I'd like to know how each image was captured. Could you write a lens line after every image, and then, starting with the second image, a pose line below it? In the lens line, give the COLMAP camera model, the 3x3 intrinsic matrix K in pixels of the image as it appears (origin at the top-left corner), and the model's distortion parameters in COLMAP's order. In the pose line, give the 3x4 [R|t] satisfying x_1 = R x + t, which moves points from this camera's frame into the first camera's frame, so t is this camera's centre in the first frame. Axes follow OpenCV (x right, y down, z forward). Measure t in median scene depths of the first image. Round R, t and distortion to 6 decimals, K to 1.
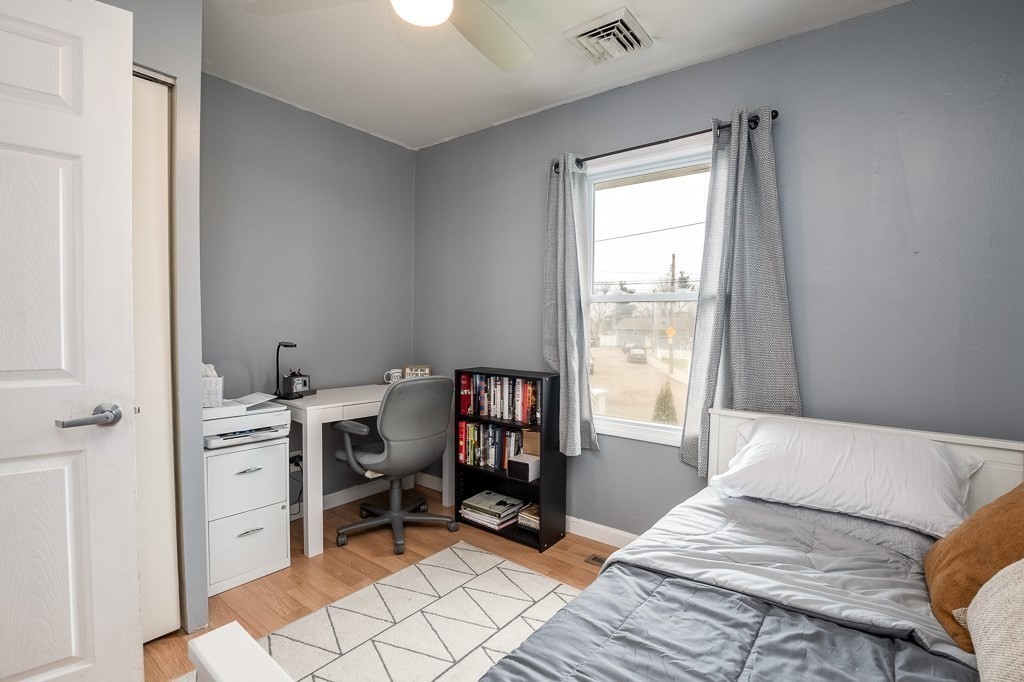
lens RADIAL K [[461.1, 0, 505.1], [0, 461.1, 341.1], [0, 0, 1]] dist [-0.039024, 0.007880]
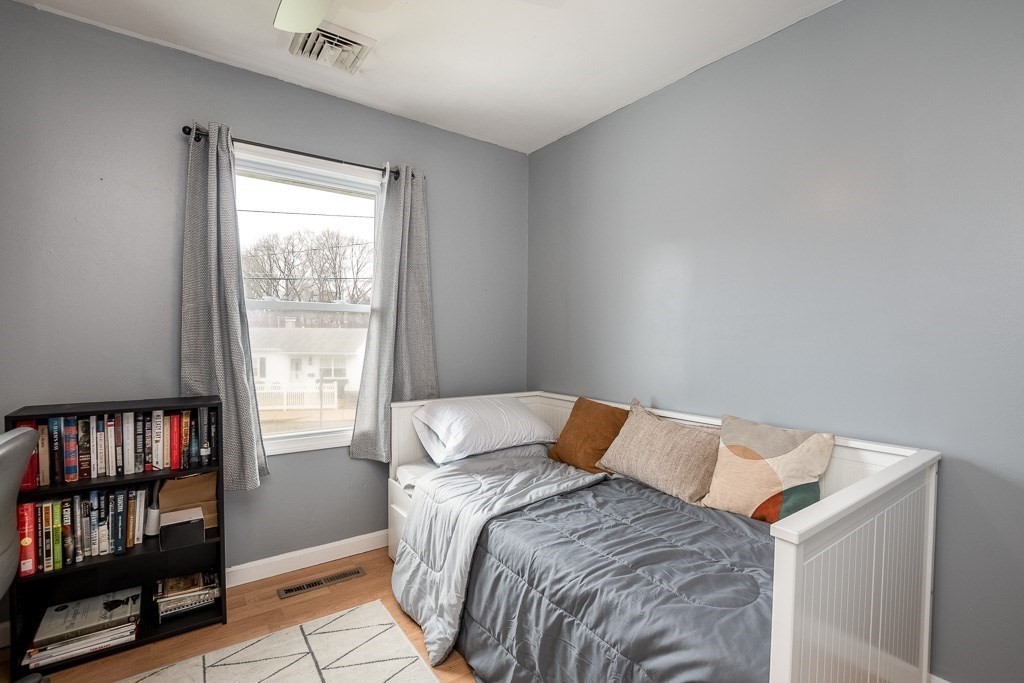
lens RADIAL K [[461.1, 0, 504.3], [0, 461.1, 341.2], [0, 0, 1]] dist [-0.039024, 0.007880]
pose [[0.288822, -0.021358, 0.957145, -0.607924], [0.031600, 0.999419, 0.012766, -0.022292], [-0.956861, 0.026558, 0.289329, 0.357068]]
